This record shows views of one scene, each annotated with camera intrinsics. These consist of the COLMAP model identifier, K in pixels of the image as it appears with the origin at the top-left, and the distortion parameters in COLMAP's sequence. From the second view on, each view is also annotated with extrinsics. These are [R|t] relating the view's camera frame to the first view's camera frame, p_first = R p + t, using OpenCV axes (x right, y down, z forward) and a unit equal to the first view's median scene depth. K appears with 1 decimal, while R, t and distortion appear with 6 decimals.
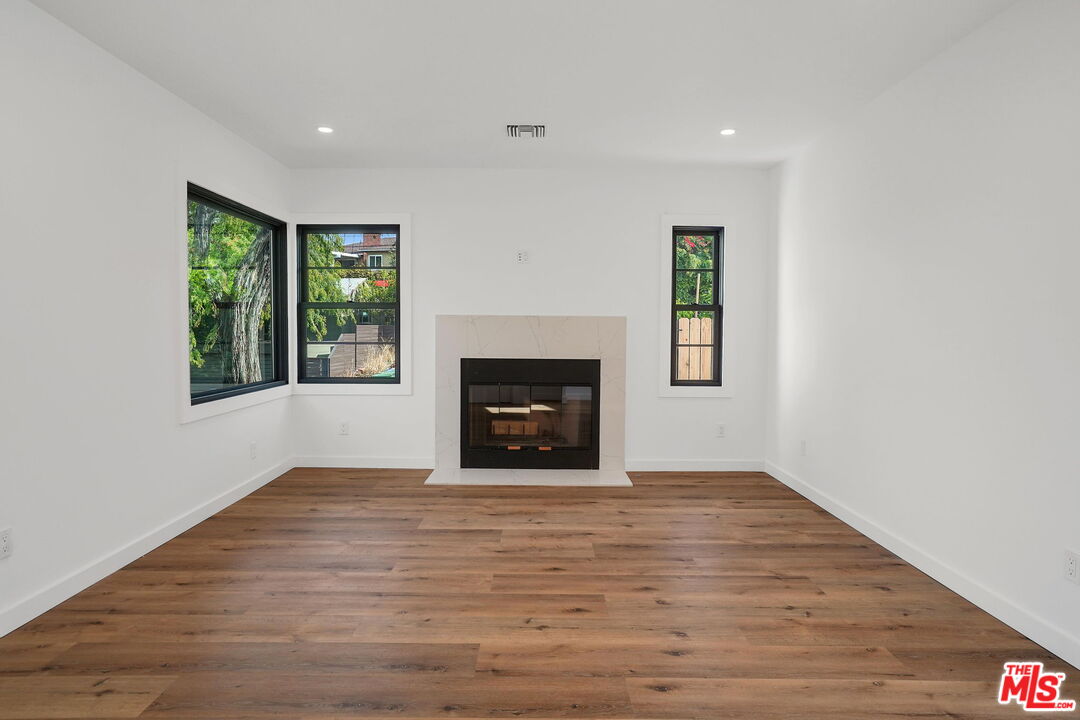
lens RADIAL K [[650.2, 0, 550.0], [0, 650.2, 343.6], [0, 0, 1]] dist [-0.046891, 0.049561]
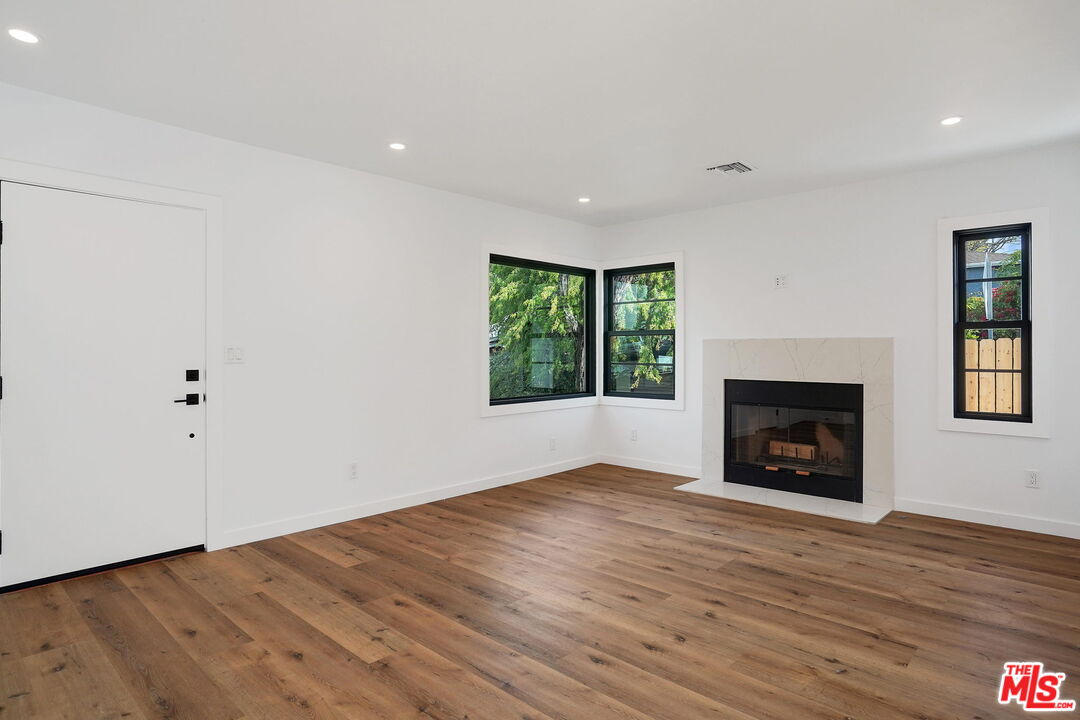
lens RADIAL K [[619.9, 0, 533.5], [0, 619.9, 341.0], [0, 0, 1]] dist [-0.044051, 0.030809]
pose [[0.715530, -0.016754, -0.698381, 0.393971], [-0.009999, 0.999364, -0.034218, -0.003142], [0.698510, 0.031467, 0.714908, 0.045149]]
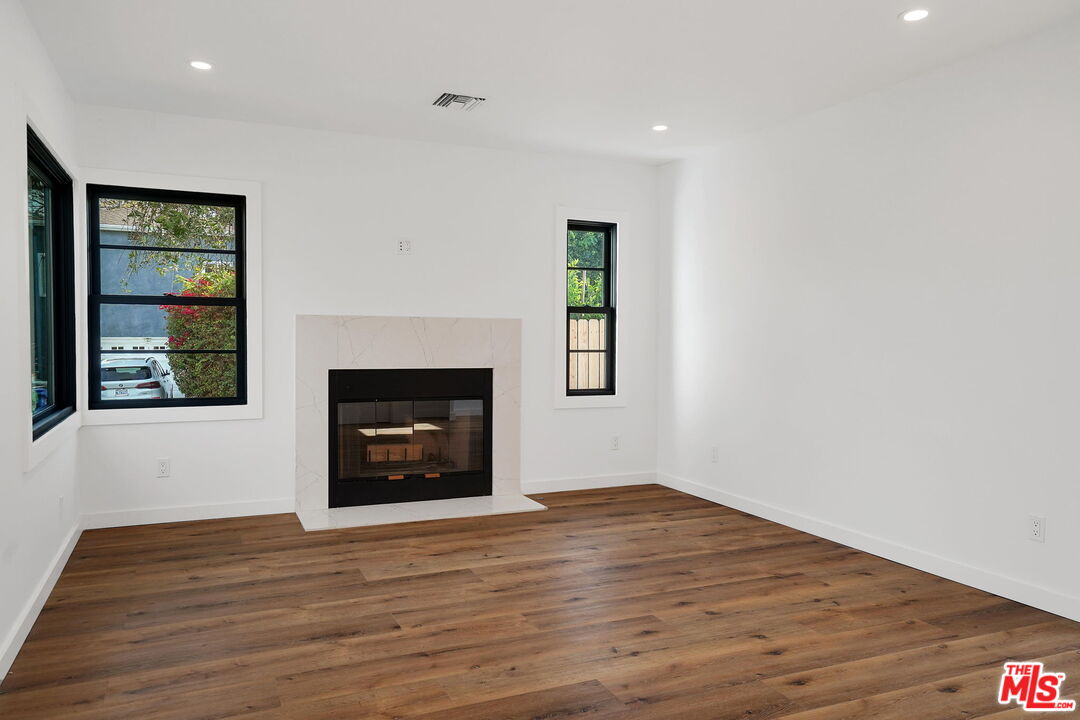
lens RADIAL K [[792.7, 0, 560.2], [0, 792.7, 338.2], [0, 0, 1]] dist [-0.013962, 0.056876]
pose [[0.909076, -0.001468, 0.416627, -0.314769], [0.007642, 0.999884, -0.013152, -0.001000], [-0.416559, 0.015140, 0.908983, -0.001457]]
